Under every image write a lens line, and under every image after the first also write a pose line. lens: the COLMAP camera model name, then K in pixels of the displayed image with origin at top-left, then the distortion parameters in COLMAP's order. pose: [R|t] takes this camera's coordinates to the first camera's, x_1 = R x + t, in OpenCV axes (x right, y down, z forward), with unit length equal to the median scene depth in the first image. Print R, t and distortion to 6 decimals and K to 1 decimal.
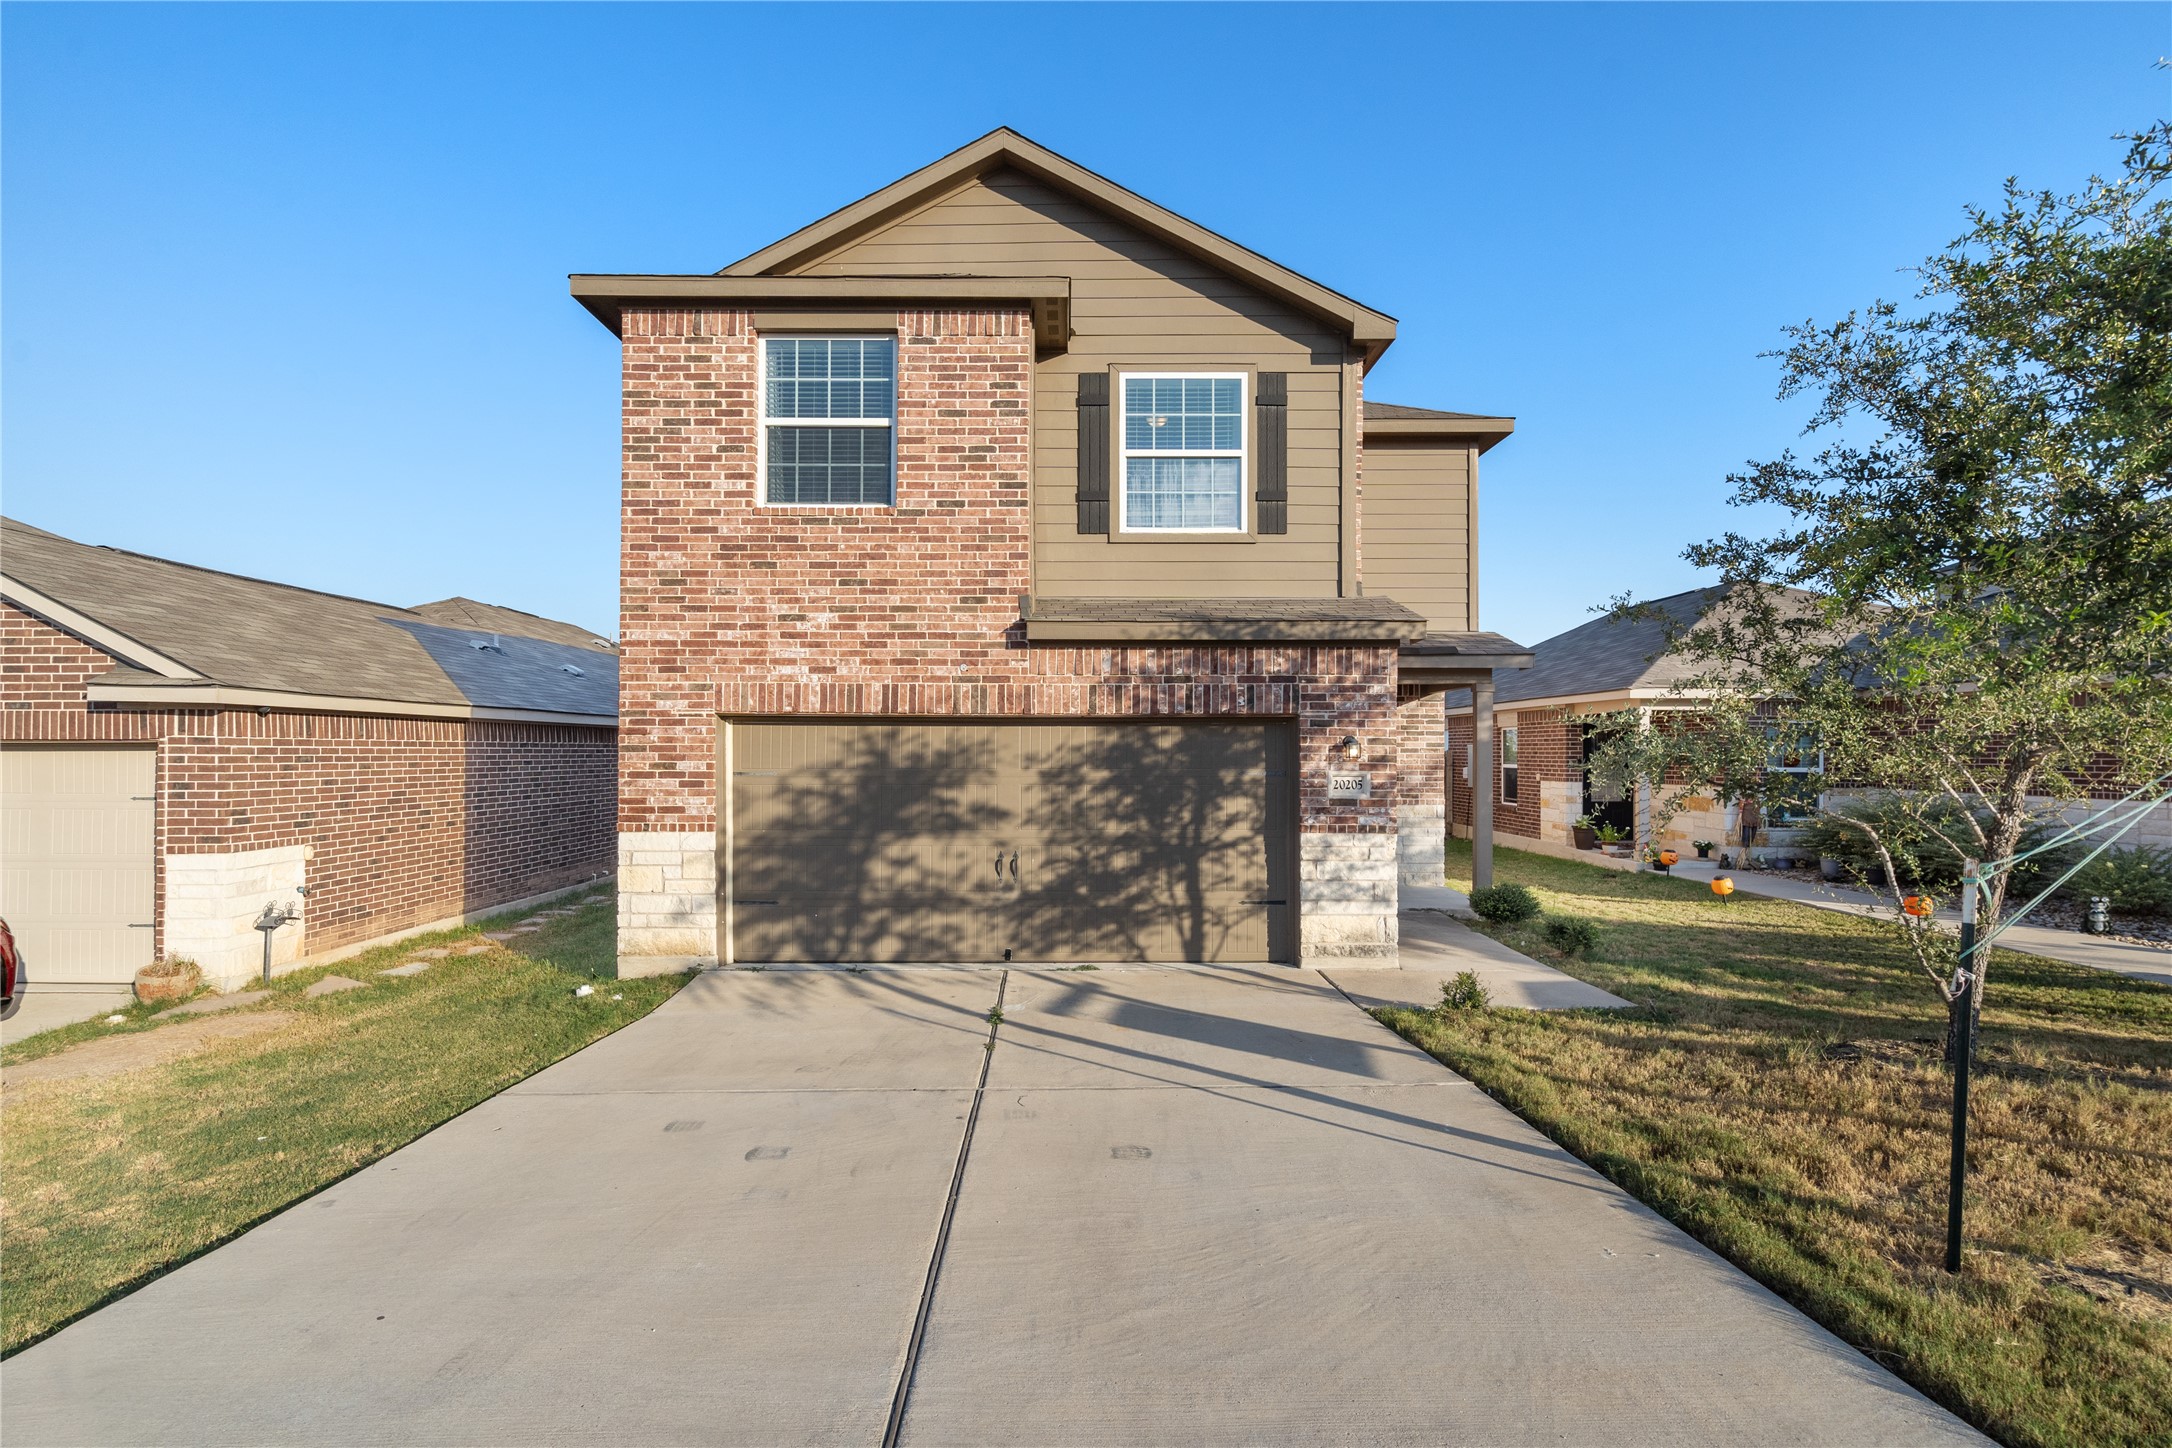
lens RADIAL K [[999.9, 0, 1086.1], [0, 999.9, 741.7], [0, 0, 1]] dist [-0.002173, 0.001660]
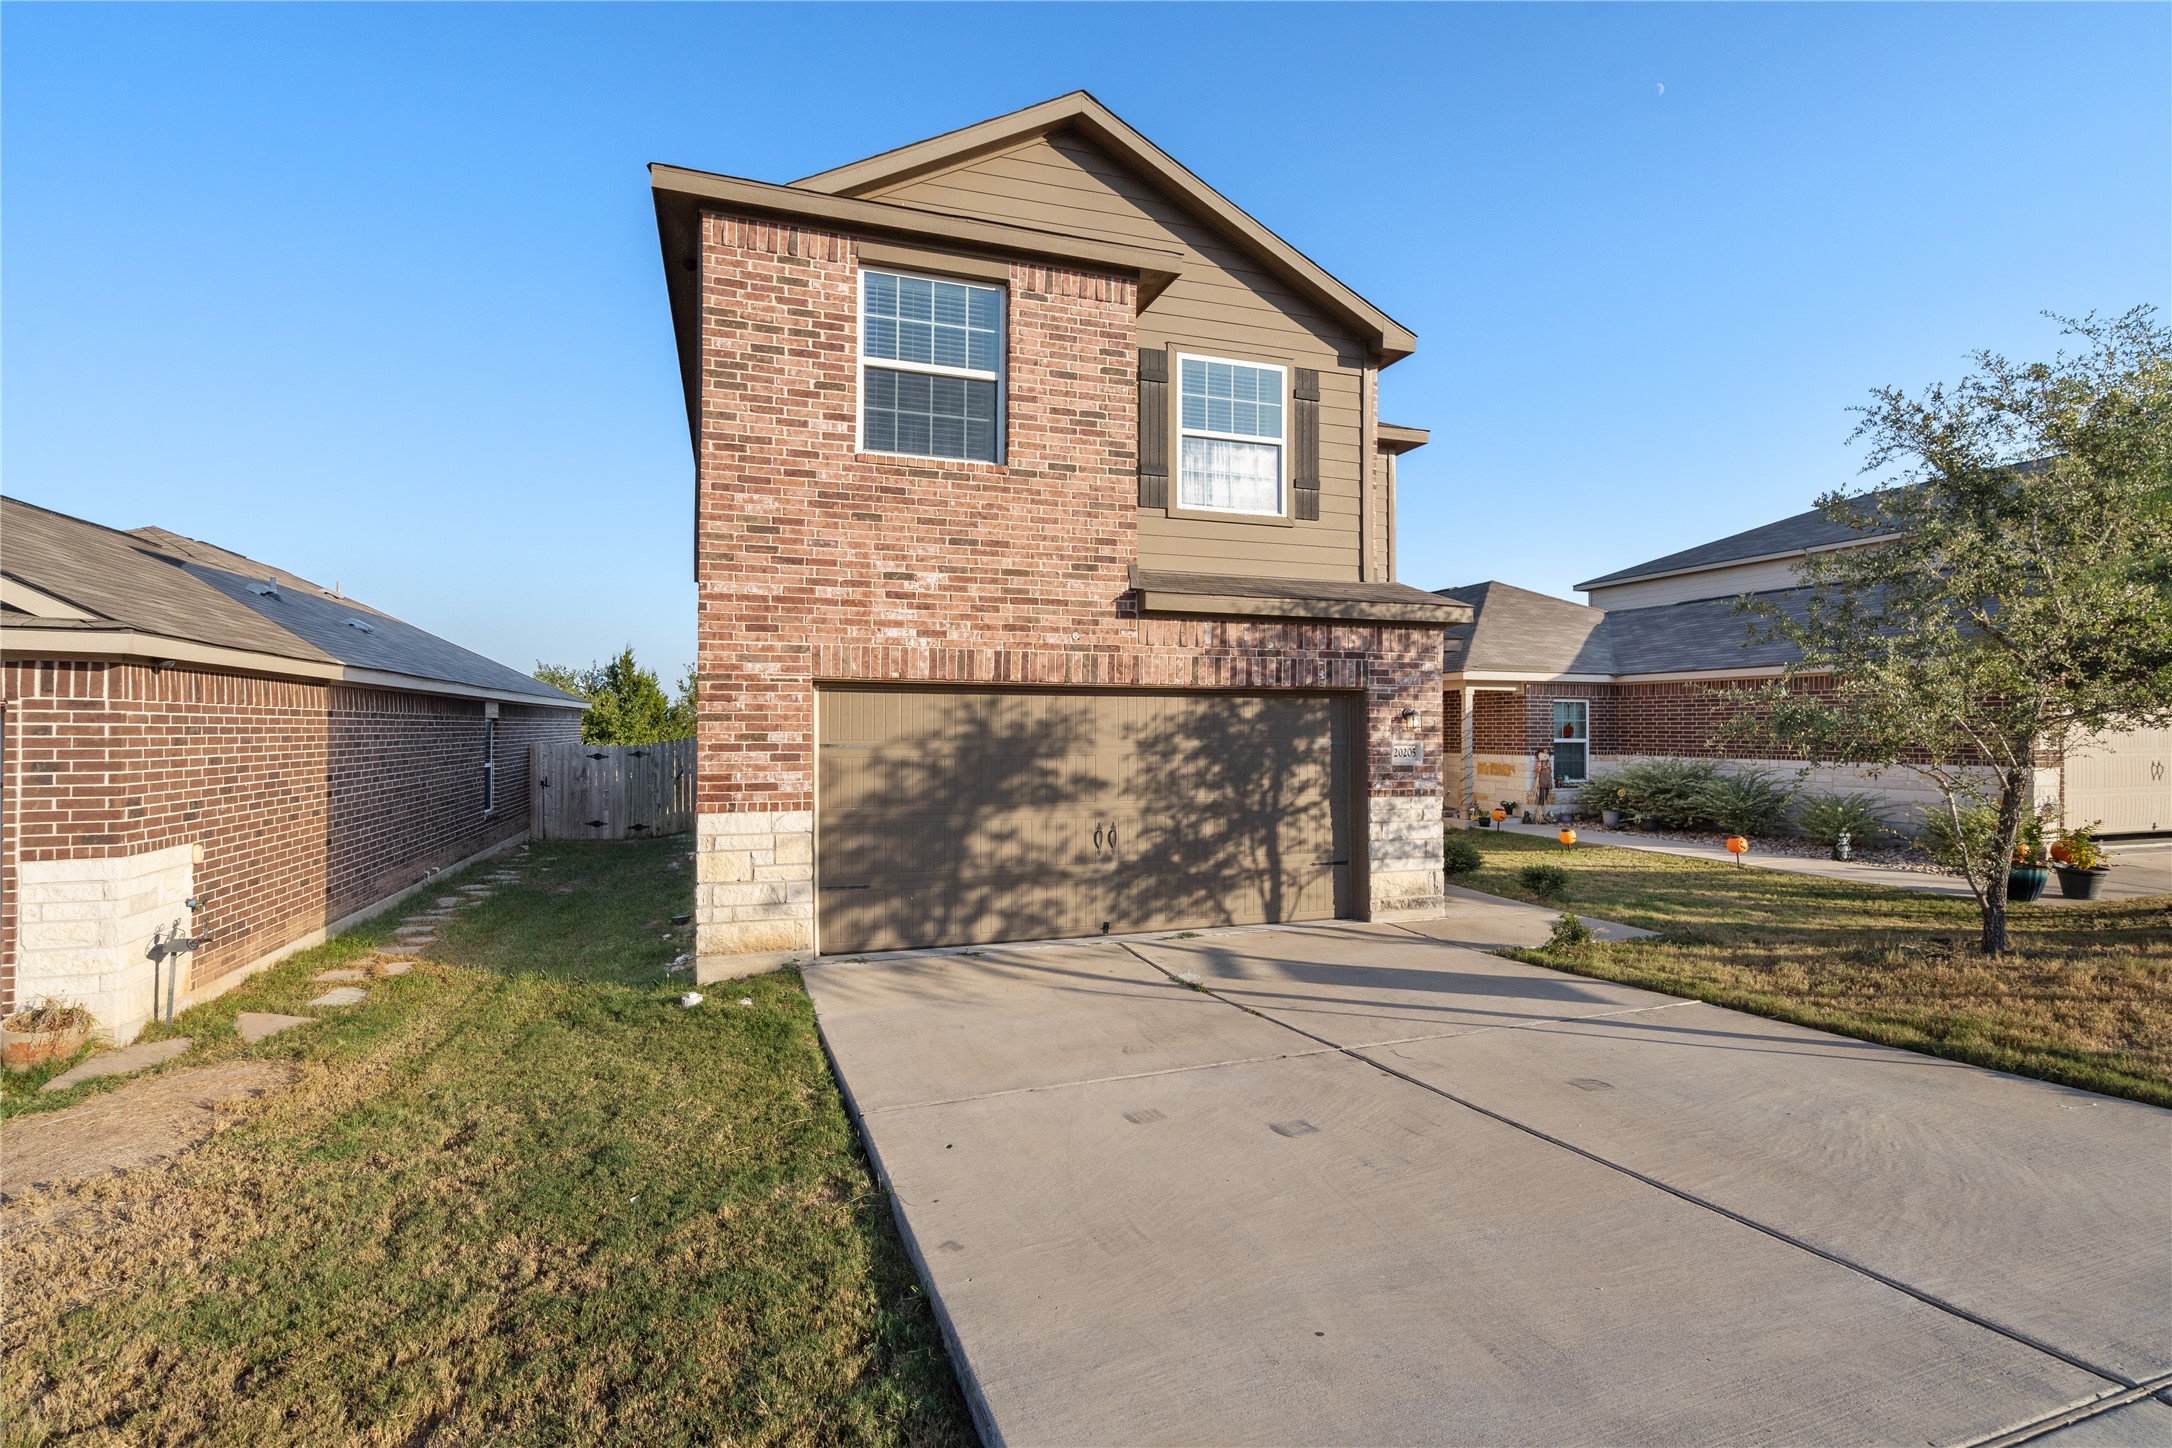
lens RADIAL K [[999.9, 0, 1084.2], [0, 999.9, 714.9], [0, 0, 1]] dist [-0.002173, 0.001660]
pose [[0.946490, 0.004136, 0.322708, -0.428595], [-0.002856, 0.999986, -0.004439, 0.007810], [-0.322722, 0.003280, 0.946488, 0.070336]]
